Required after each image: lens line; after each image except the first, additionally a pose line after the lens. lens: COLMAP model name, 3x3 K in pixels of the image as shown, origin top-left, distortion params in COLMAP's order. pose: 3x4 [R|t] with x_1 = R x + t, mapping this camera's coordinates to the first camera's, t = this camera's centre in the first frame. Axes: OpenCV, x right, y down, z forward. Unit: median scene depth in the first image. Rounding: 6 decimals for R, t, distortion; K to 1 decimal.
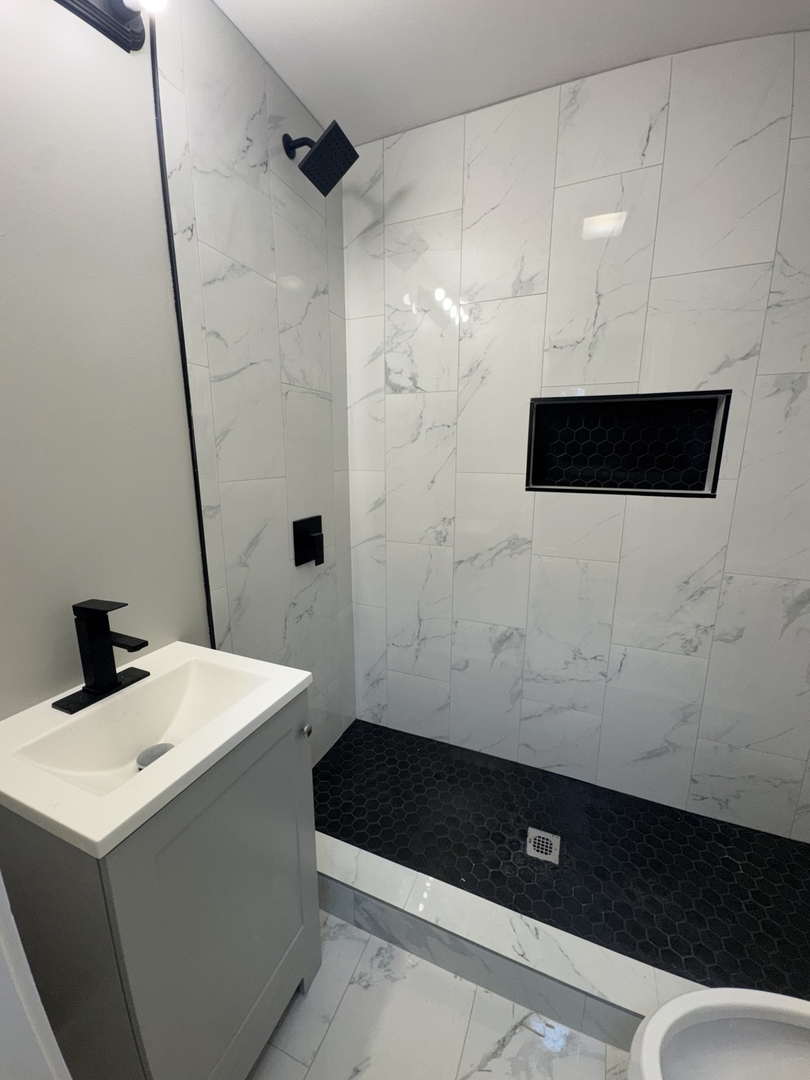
lens RADIAL K [[429.2, 0, 403.9], [0, 429.2, 540.8], [0, 0, 1]] dist [-0.003016, 0.000732]
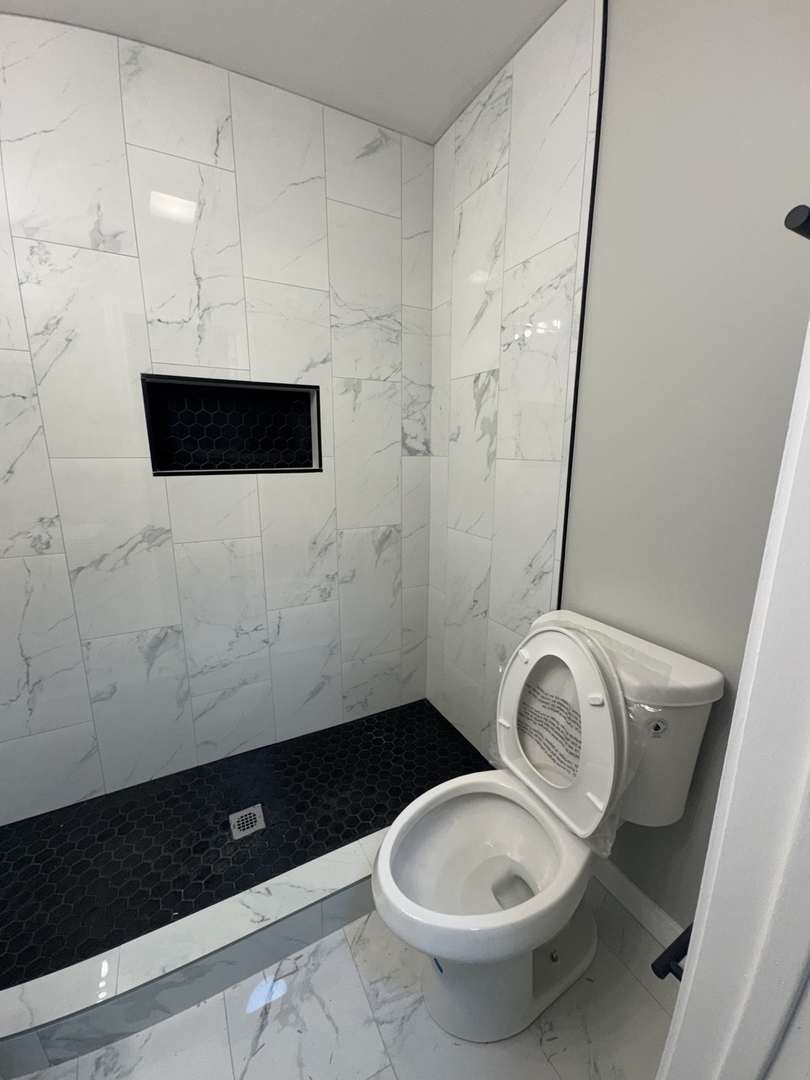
lens RADIAL K [[429.2, 0, 411.8], [0, 429.2, 544.2], [0, 0, 1]] dist [-0.003016, 0.000732]
pose [[0.621587, -0.167590, 0.765208, -0.099656], [0.159198, 0.983487, 0.086077, 0.036950], [-0.766998, 0.068315, 0.638002, 0.005015]]
